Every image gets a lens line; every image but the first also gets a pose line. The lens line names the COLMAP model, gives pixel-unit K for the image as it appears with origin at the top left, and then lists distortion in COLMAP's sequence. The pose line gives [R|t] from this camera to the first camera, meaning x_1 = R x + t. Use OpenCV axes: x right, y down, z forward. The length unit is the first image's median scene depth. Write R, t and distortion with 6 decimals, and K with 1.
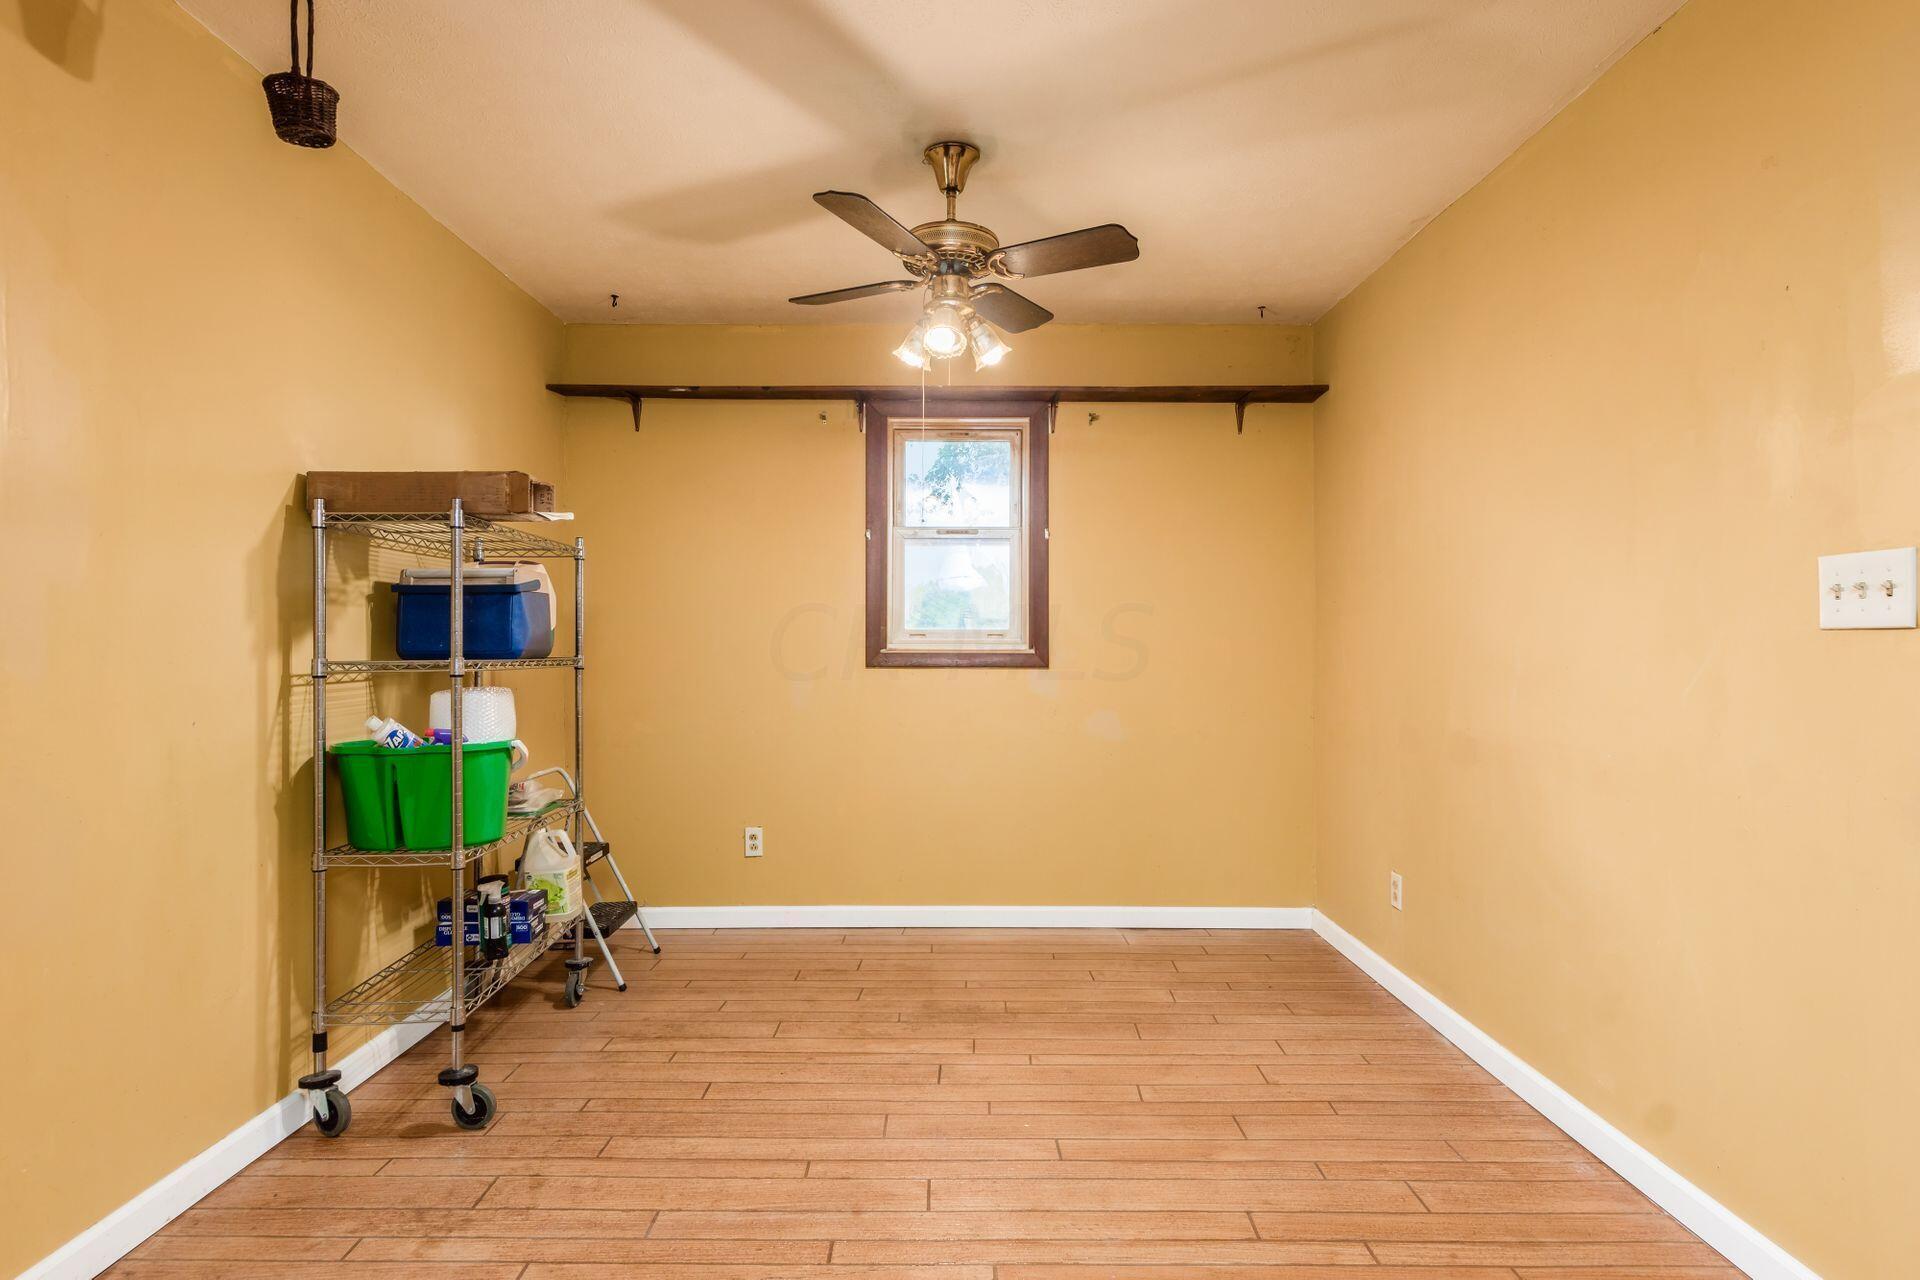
lens RADIAL K [[1022.8, 0, 960.0], [0, 1022.8, 640.0], [0, 0, 1]] dist [-0.003350, -0.000412]
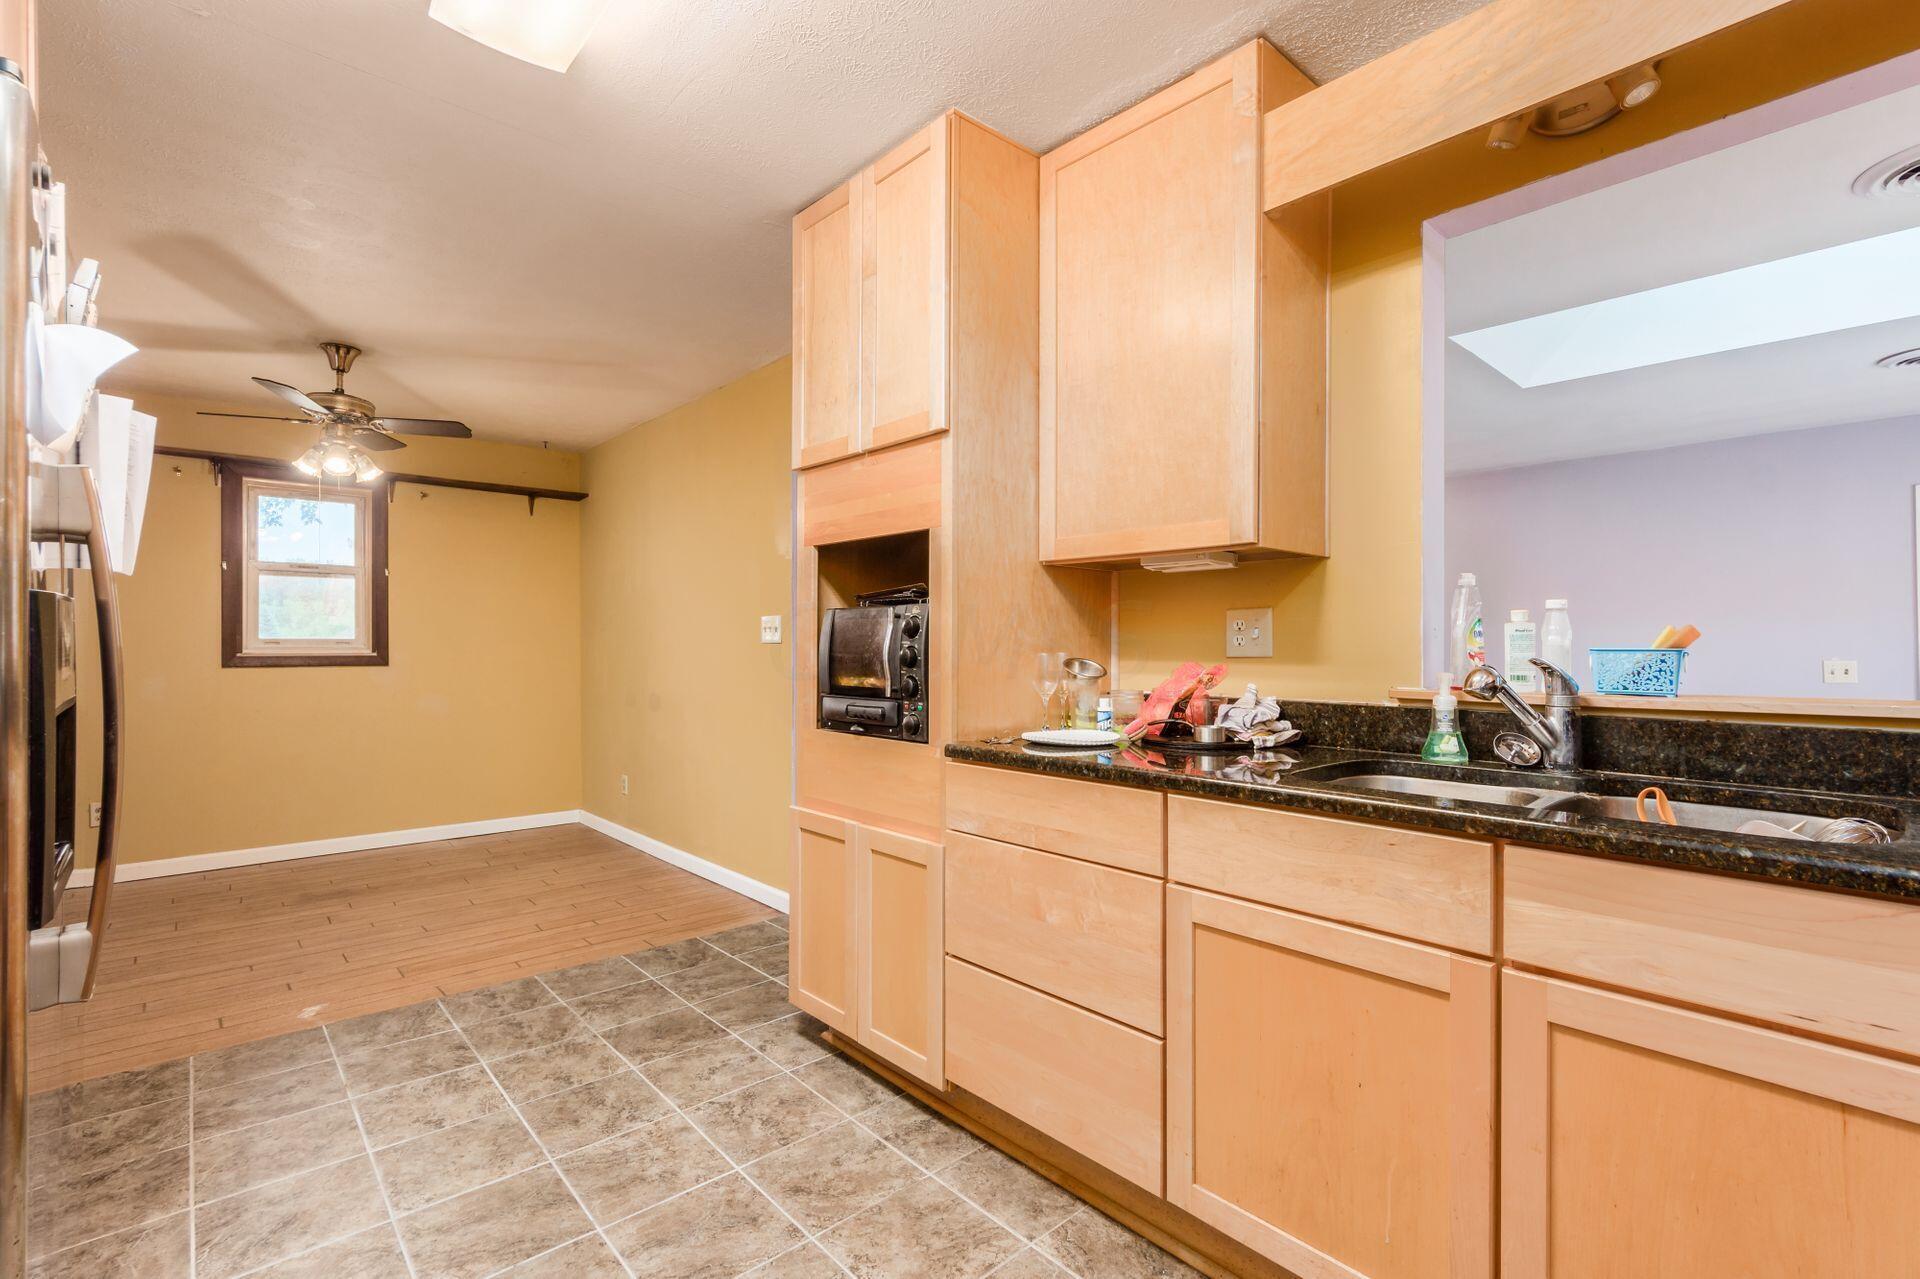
lens RADIAL K [[858.5, 0, 960.0], [0, 858.5, 639.5], [0, 0, 1]] dist [-0.004094, 0.000248]
pose [[0.745367, 0.000440, 0.666655, -0.161080], [0.001496, 0.999996, -0.002334, -0.007801], [-0.666653, 0.002737, 0.745363, -0.593344]]
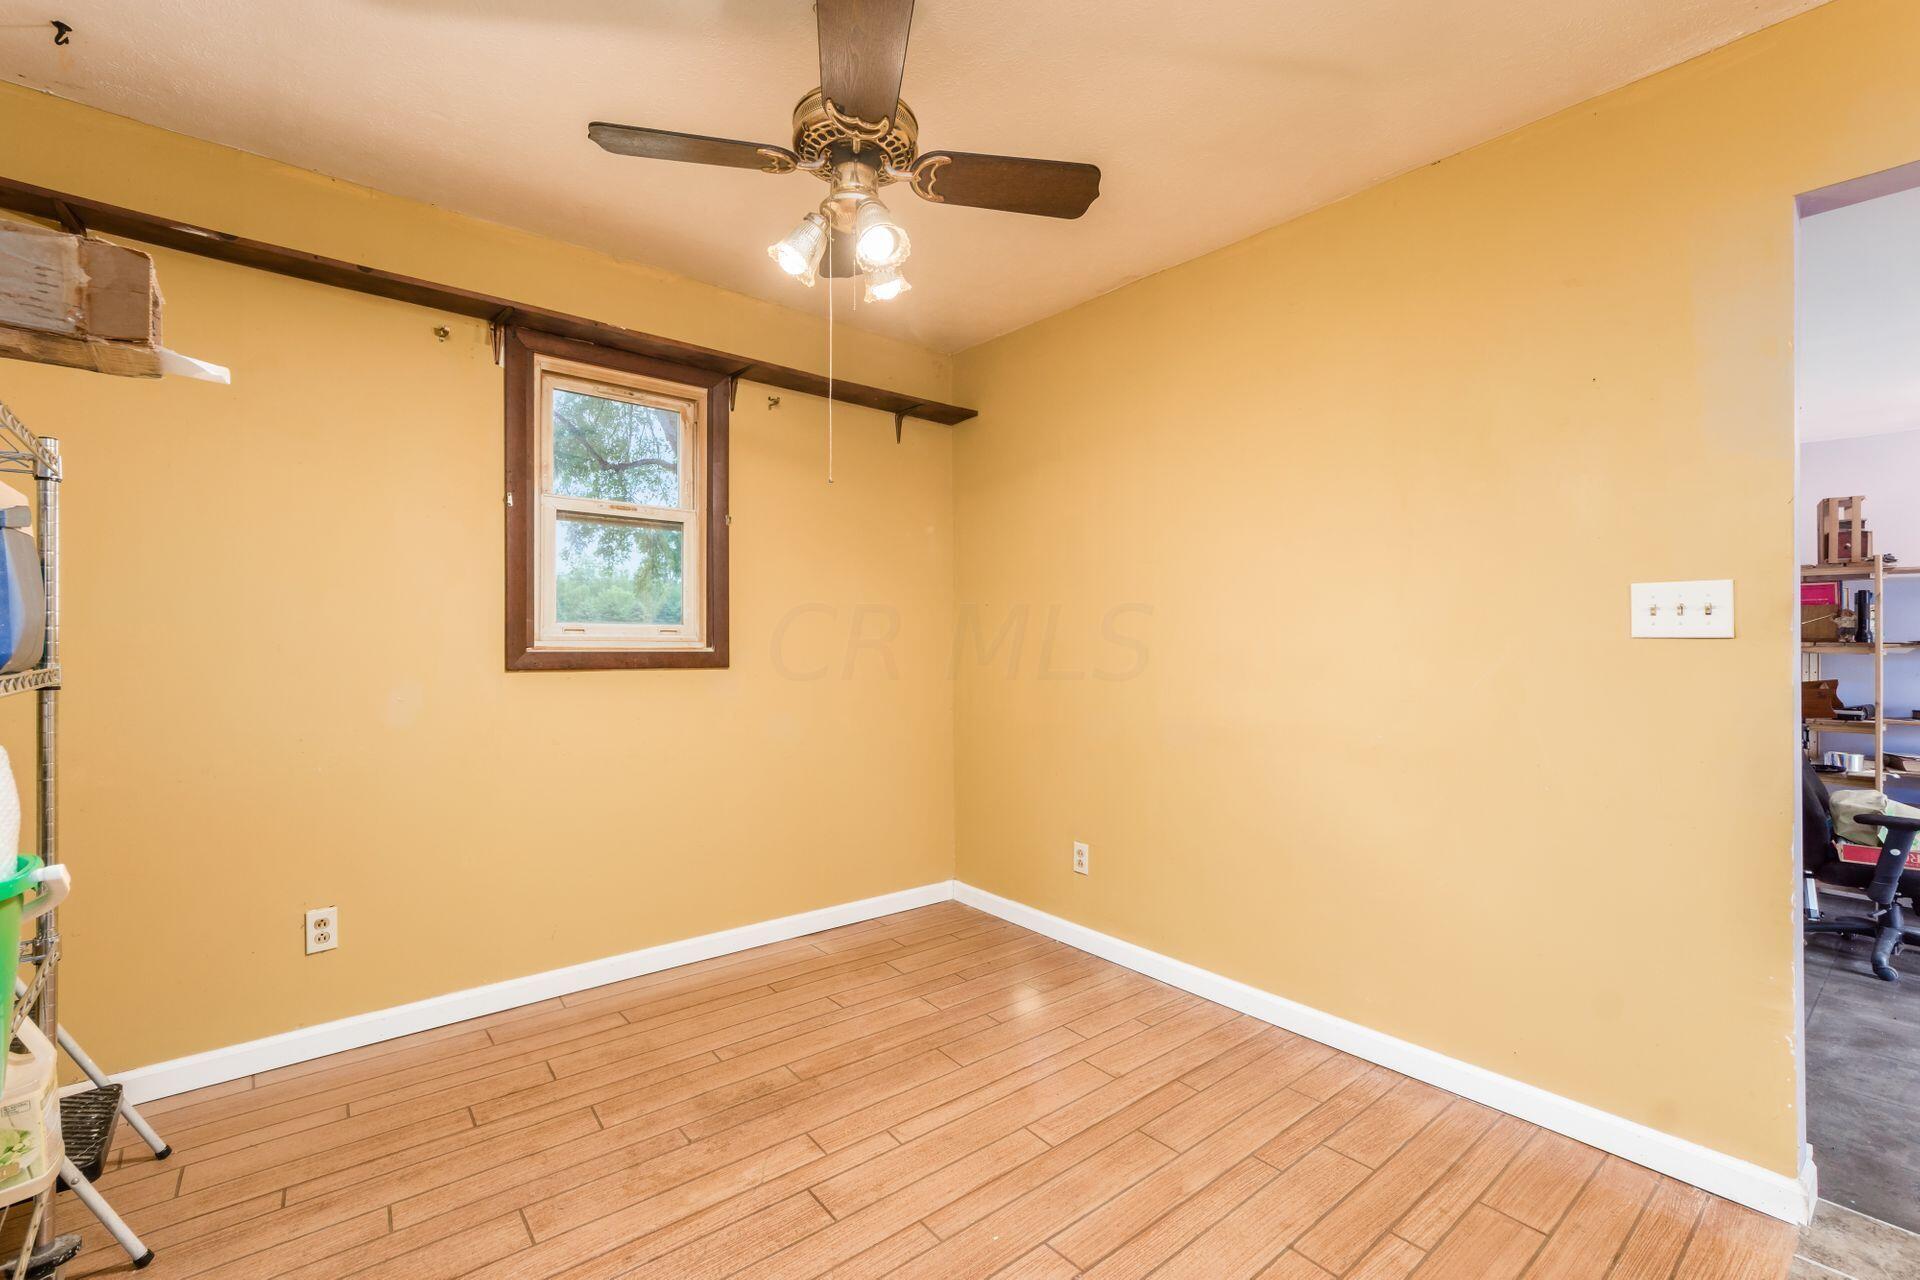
lens RADIAL K [[831.5, 0, 960.7], [0, 831.5, 636.1], [0, 0, 1]] dist [0.000464, -0.000360]
pose [[0.774294, 0.006715, 0.632791, -0.305341], [-0.008039, 0.999967, -0.000775, -0.002827], [-0.632776, -0.004487, 0.774322, 0.408791]]
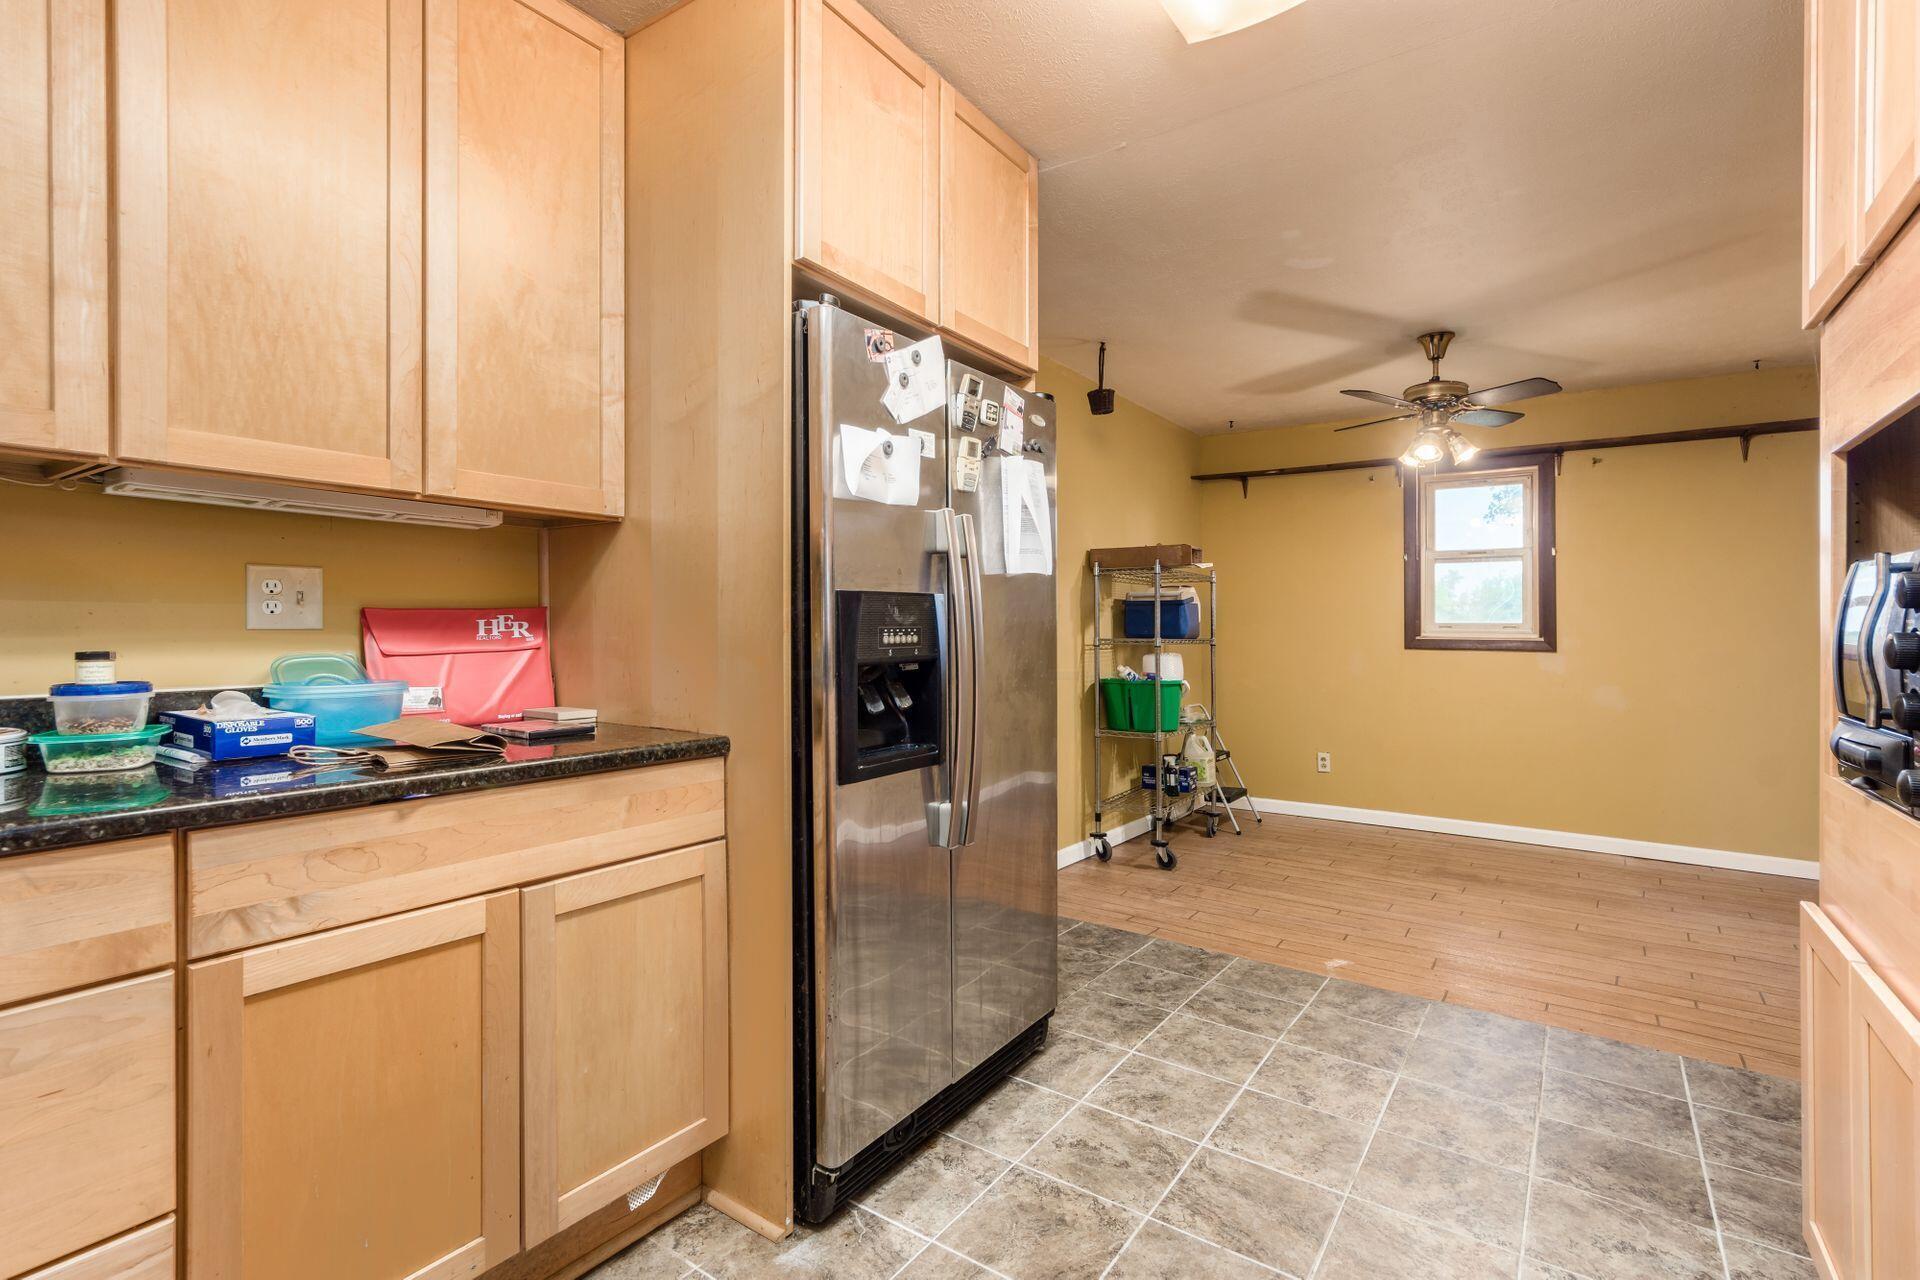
lens RADIAL K [[901.8, 0, 954.7], [0, 901.8, 606.2], [0, 0, 1]] dist [0.001004, 0.000428]
pose [[0.815578, -0.010759, -0.578547, 0.176114], [-0.003981, 0.999699, -0.024204, -0.000346], [0.578633, 0.022043, 0.815290, -0.567425]]
